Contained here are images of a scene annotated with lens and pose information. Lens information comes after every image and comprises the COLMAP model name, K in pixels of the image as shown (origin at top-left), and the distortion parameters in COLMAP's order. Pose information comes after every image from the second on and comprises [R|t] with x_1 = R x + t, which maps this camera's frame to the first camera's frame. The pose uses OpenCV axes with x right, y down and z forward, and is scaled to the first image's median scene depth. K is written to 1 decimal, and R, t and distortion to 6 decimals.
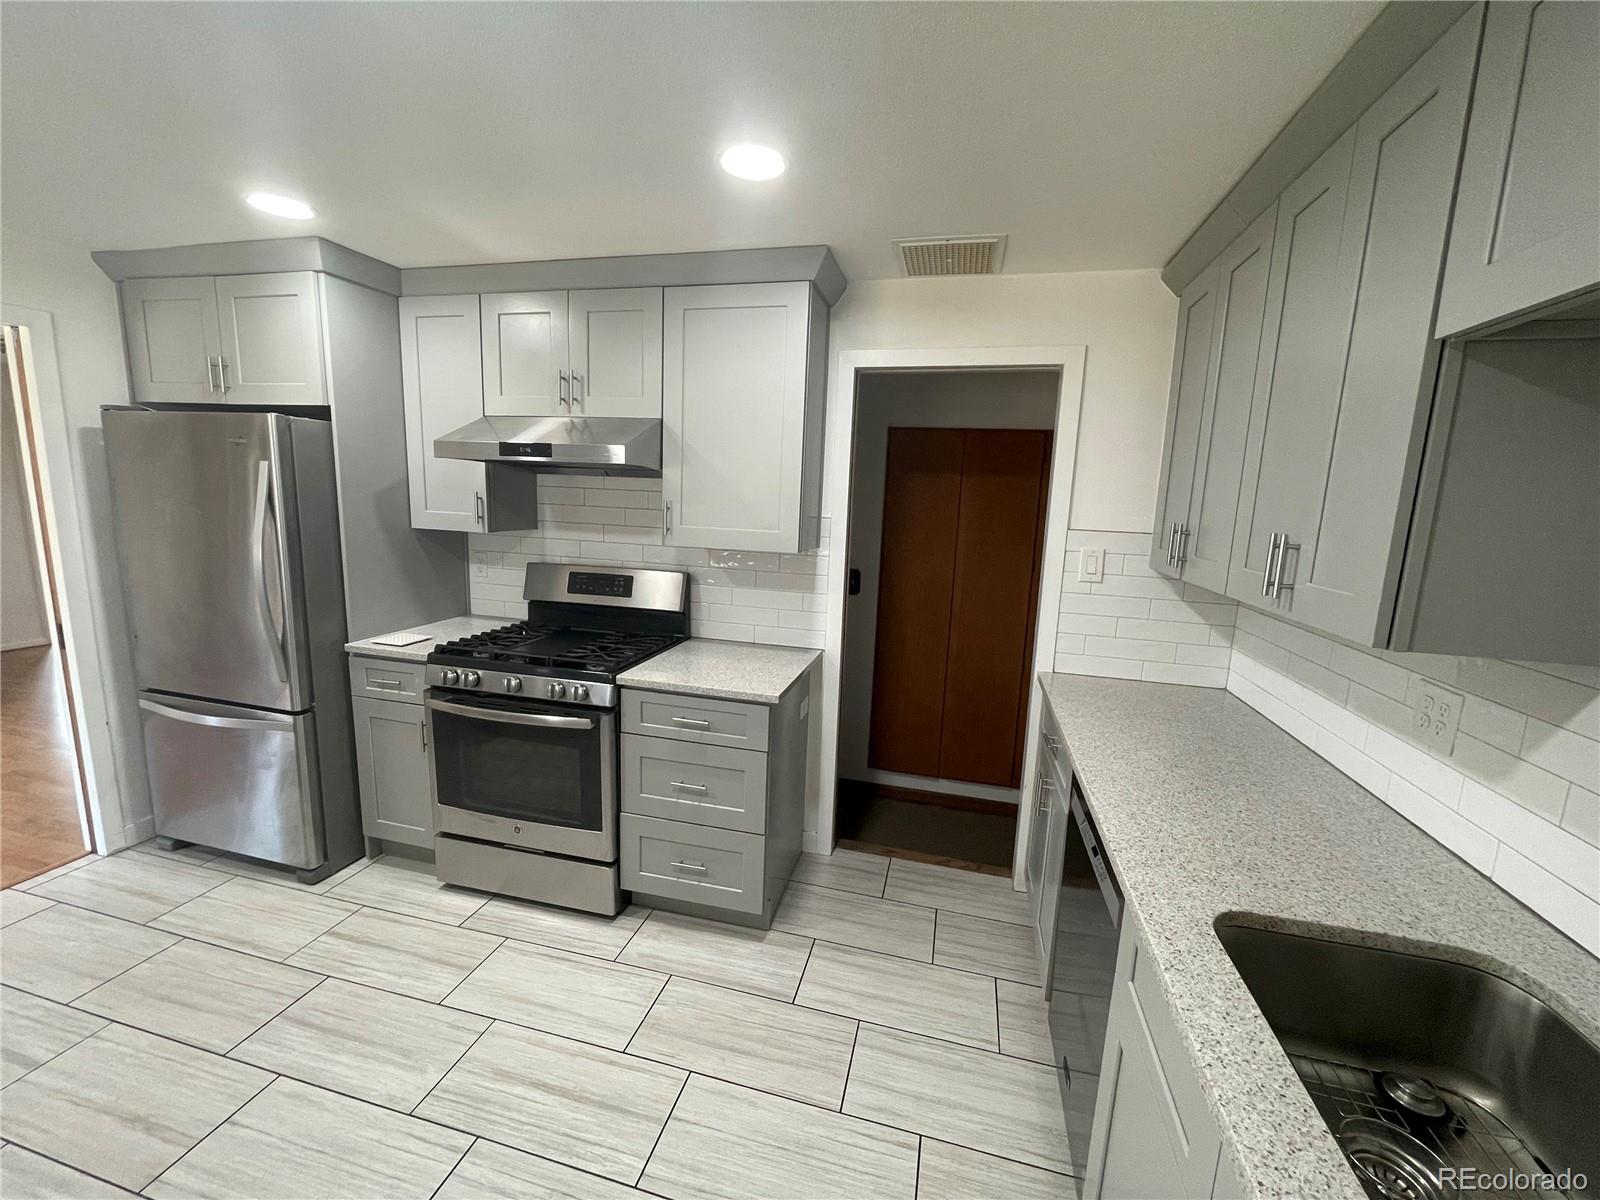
lens RADIAL K [[644.5, 0, 797.7], [0, 644.5, 597.4], [0, 0, 1]] dist [-0.003031, -0.000130]
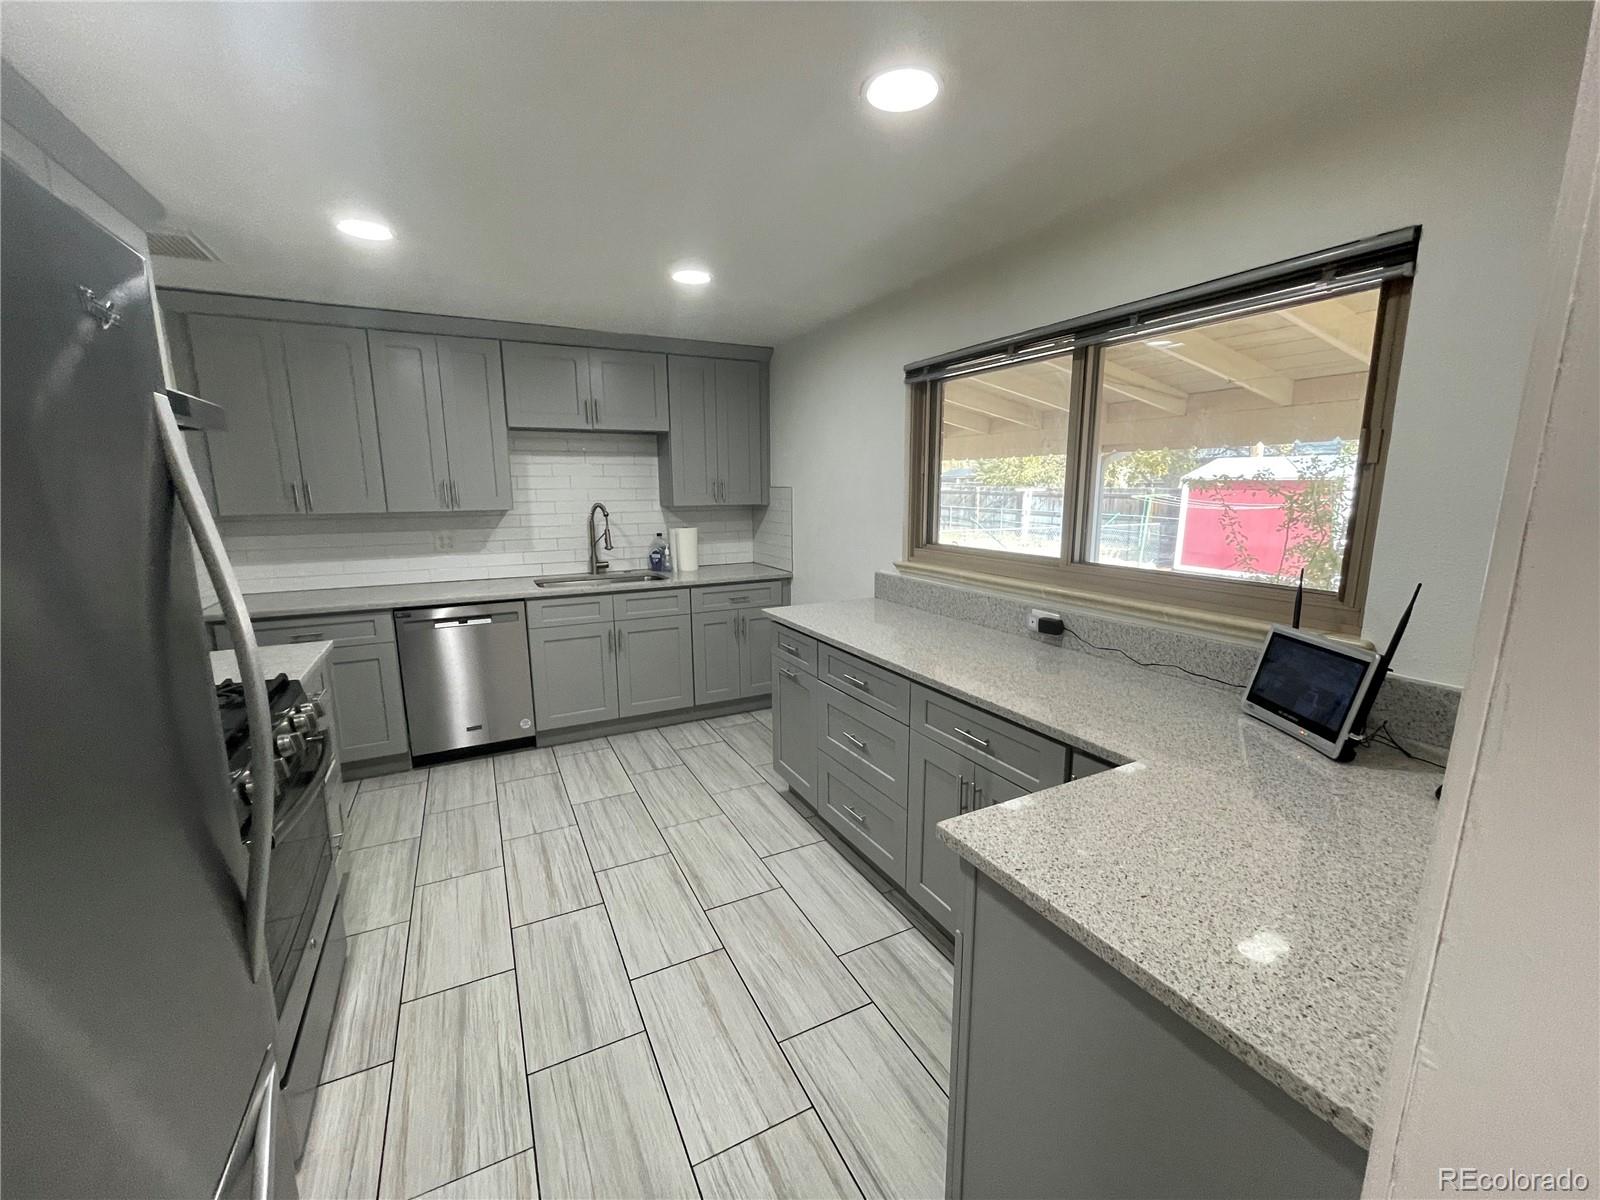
lens RADIAL K [[644.5, 0, 799.5], [0, 644.5, 599.9], [0, 0, 1]] dist [-0.003031, -0.000130]
pose [[-0.664454, -0.160401, 0.729912, -1.809808], [0.102831, 0.947781, 0.301887, -0.234736], [-0.740220, 0.275648, -0.613263, 1.344773]]
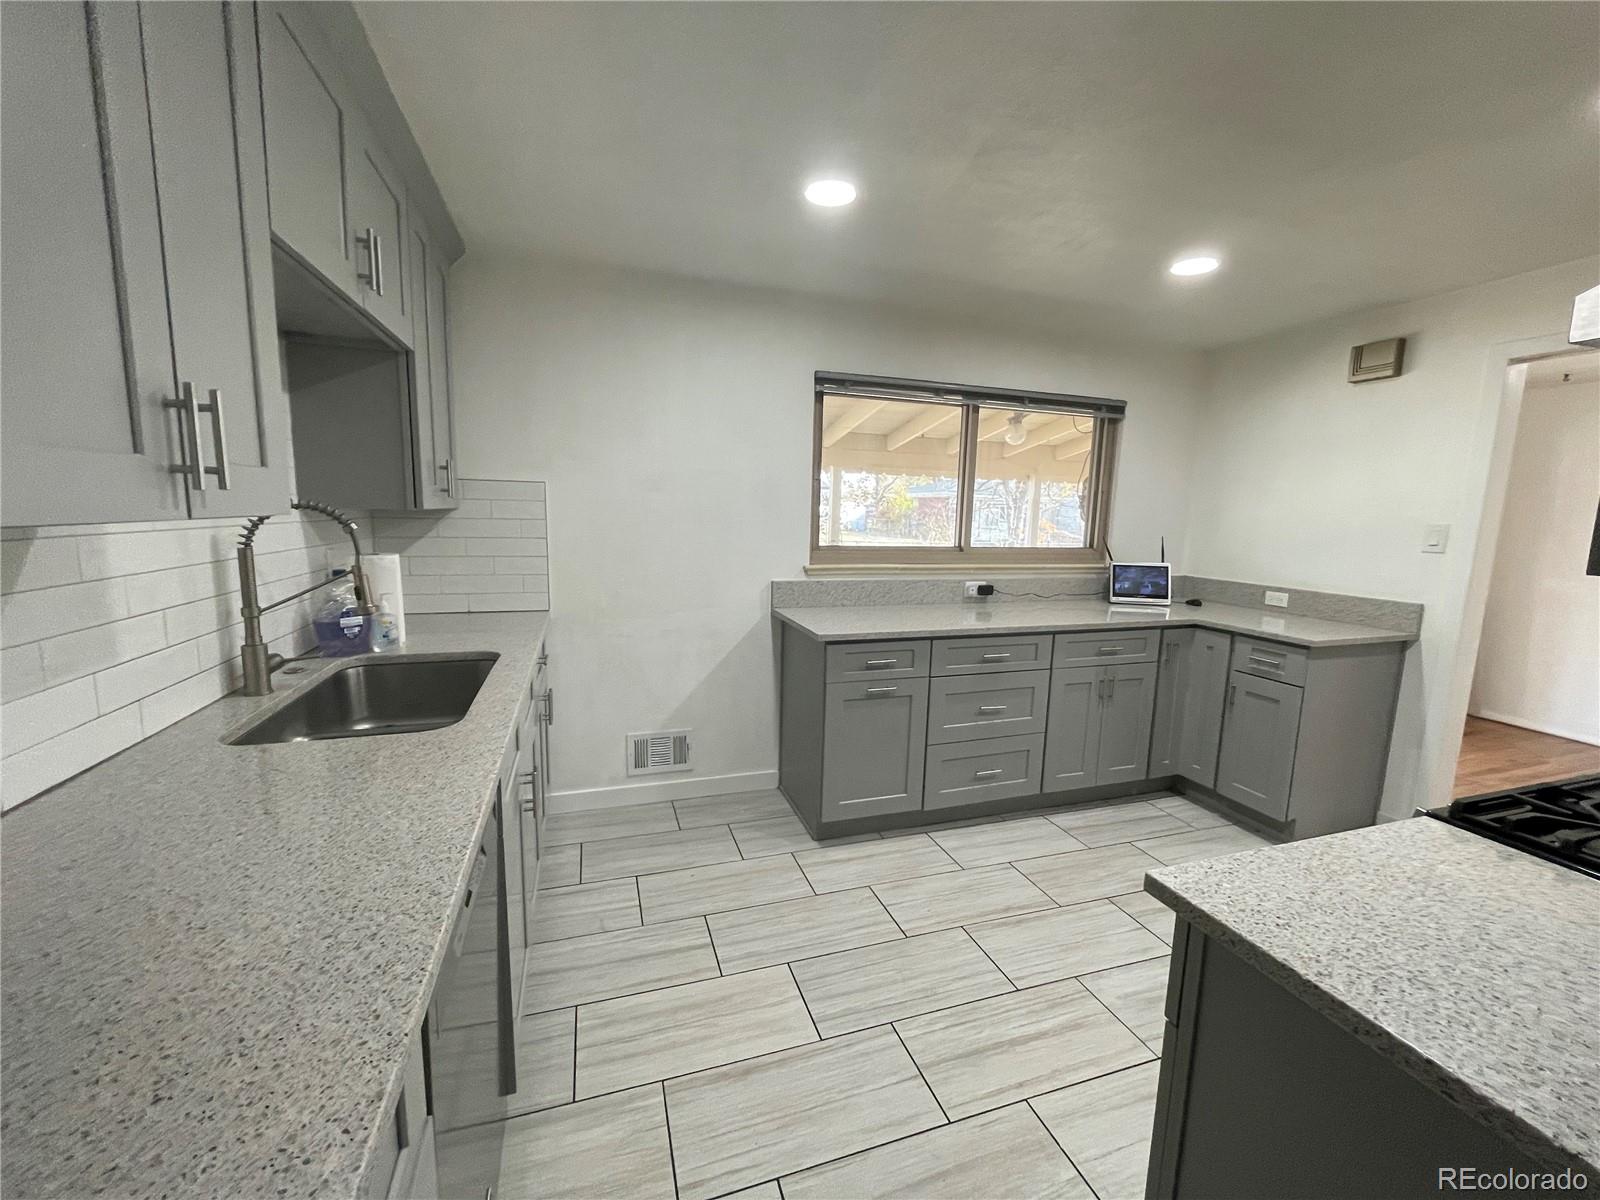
lens RADIAL K [[644.5, 0, 796.9], [0, 644.5, 601.0], [0, 0, 1]] dist [-0.003031, -0.000130]
pose [[-0.842279, 0.022756, -0.538561, 0.471347], [-0.136685, 0.957438, 0.254223, -0.114785], [0.521424, 0.287740, -0.803320, 1.465026]]
